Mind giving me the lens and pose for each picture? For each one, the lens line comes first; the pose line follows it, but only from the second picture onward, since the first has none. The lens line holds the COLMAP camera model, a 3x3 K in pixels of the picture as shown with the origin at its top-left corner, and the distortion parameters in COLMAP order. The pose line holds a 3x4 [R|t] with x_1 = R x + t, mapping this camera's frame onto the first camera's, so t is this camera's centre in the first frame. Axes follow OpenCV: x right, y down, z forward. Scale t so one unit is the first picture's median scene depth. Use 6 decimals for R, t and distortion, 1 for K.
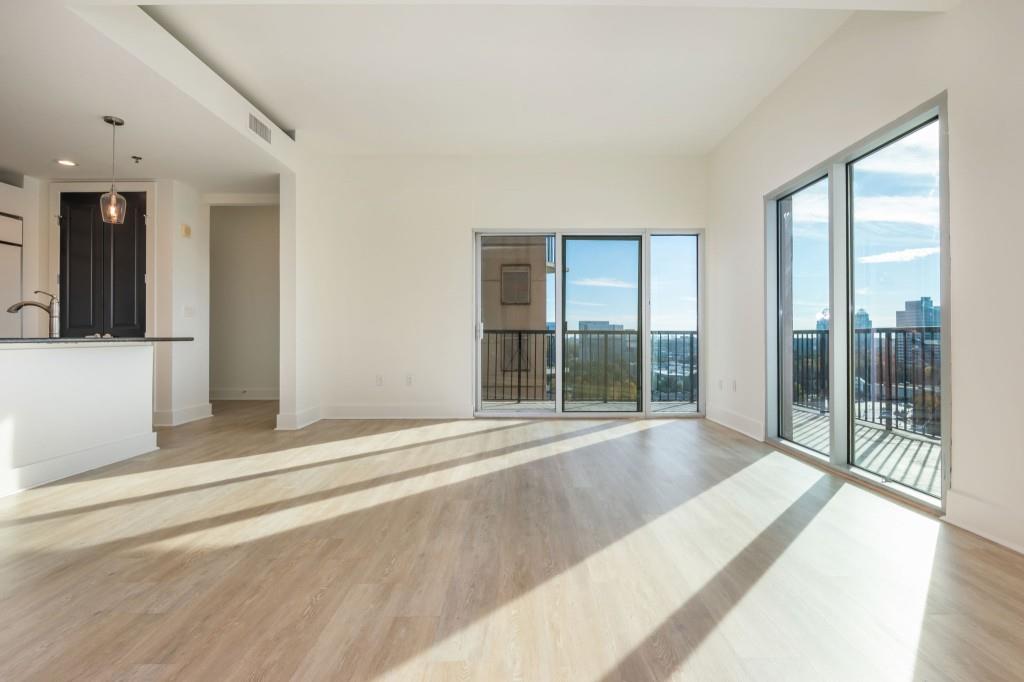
lens RADIAL K [[506.6, 0, 524.0], [0, 506.6, 337.5], [0, 0, 1]] dist [-0.005850, -0.002779]
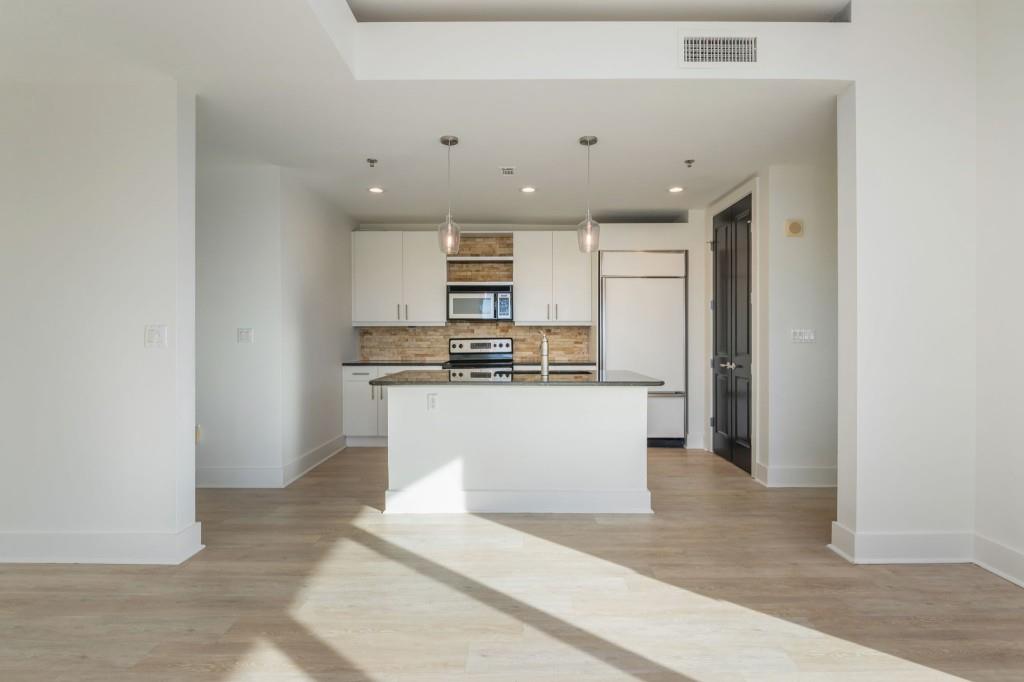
lens RADIAL K [[506.6, 0, 519.0], [0, 506.6, 338.8], [0, 0, 1]] dist [-0.005850, -0.002779]
pose [[-0.007759, 0.002839, -0.999966, 0.147022], [-0.002717, 0.999992, 0.002860, -0.093837], [0.999966, 0.002739, -0.007751, 1.162240]]
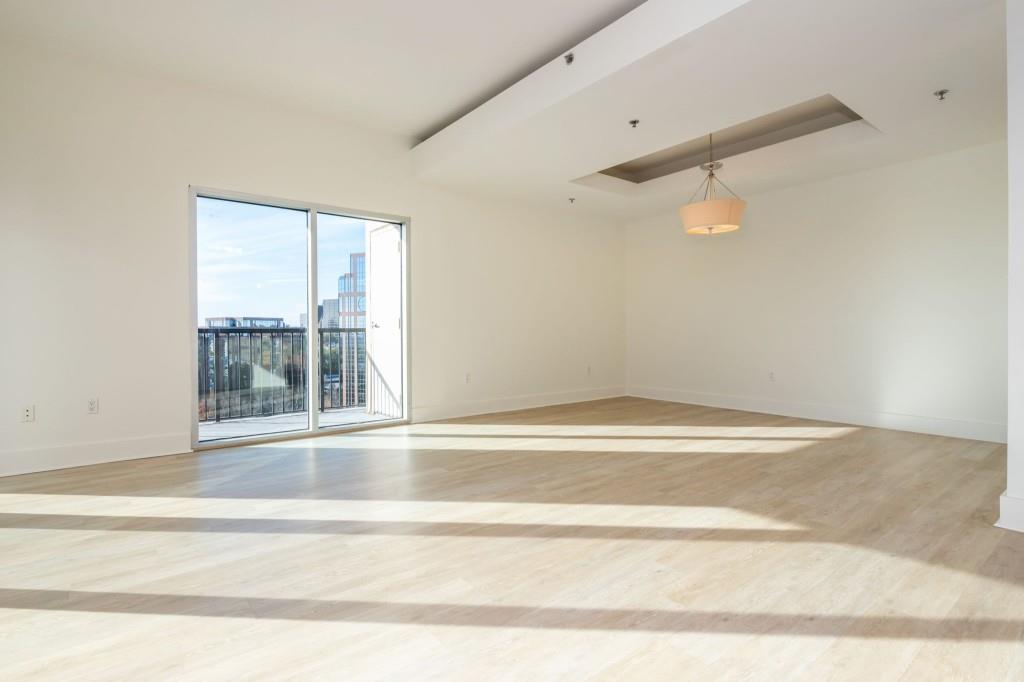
lens RADIAL K [[506.6, 0, 512.5], [0, 506.6, 336.7], [0, 0, 1]] dist [-0.005850, -0.002779]
pose [[-0.601814, -0.002262, 0.798633, -0.956505], [0.004105, 0.999974, 0.005926, -0.006425], [-0.798626, 0.006845, -0.601789, 1.697354]]
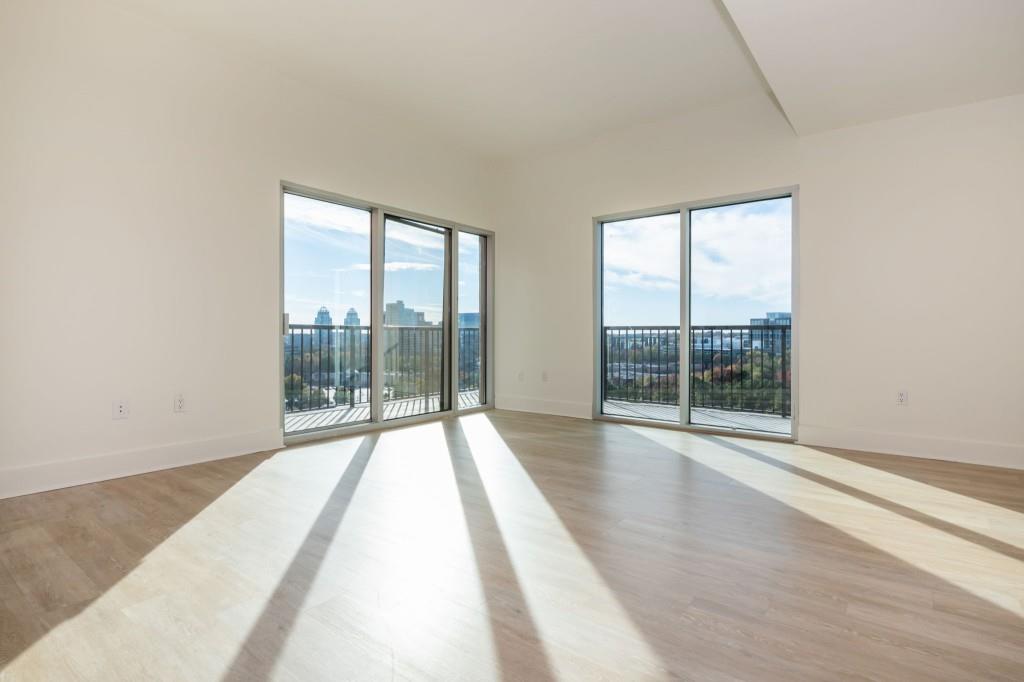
lens RADIAL K [[506.6, 0, 509.5], [0, 506.6, 320.4], [0, 0, 1]] dist [-0.005850, -0.002779]
pose [[0.631222, 0.018201, 0.775389, -0.922252], [0.001565, 0.999693, -0.024741, 0.000464], [-0.775601, 0.016831, 0.630999, 0.596228]]
